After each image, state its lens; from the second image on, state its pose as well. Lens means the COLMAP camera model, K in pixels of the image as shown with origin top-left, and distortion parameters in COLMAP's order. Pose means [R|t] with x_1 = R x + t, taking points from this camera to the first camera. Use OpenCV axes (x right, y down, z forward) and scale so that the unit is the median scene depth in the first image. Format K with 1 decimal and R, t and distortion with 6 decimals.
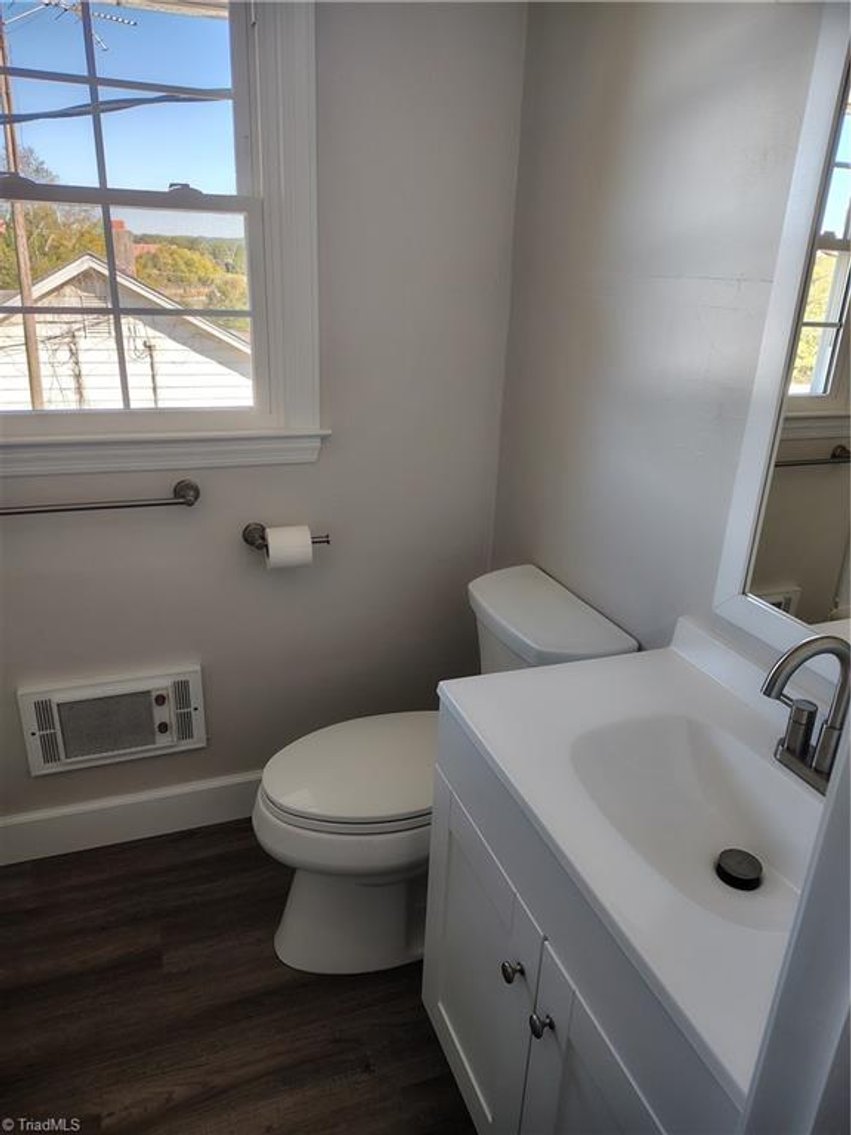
lens RADIAL K [[770.2, 0, 428.2], [0, 770.2, 562.3], [0, 0, 1]] dist [0.055398, -0.061306]
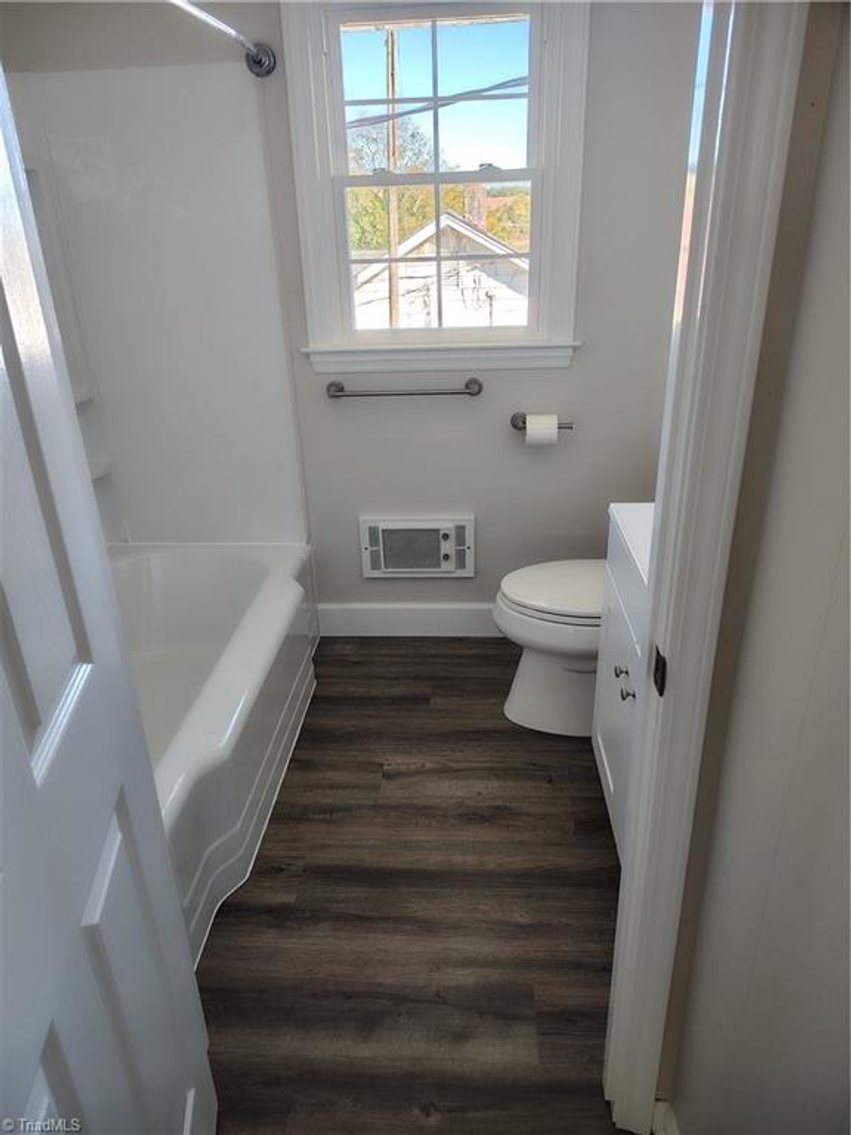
lens RADIAL K [[783.9, 0, 426.1], [0, 783.9, 565.6], [0, 0, 1]] dist [0.057954, -0.068148]
pose [[0.913097, 0.108484, -0.393047, 0.197790], [-0.085939, 0.993506, 0.074569, 0.127381], [0.398584, -0.034311, 0.916490, -0.344974]]
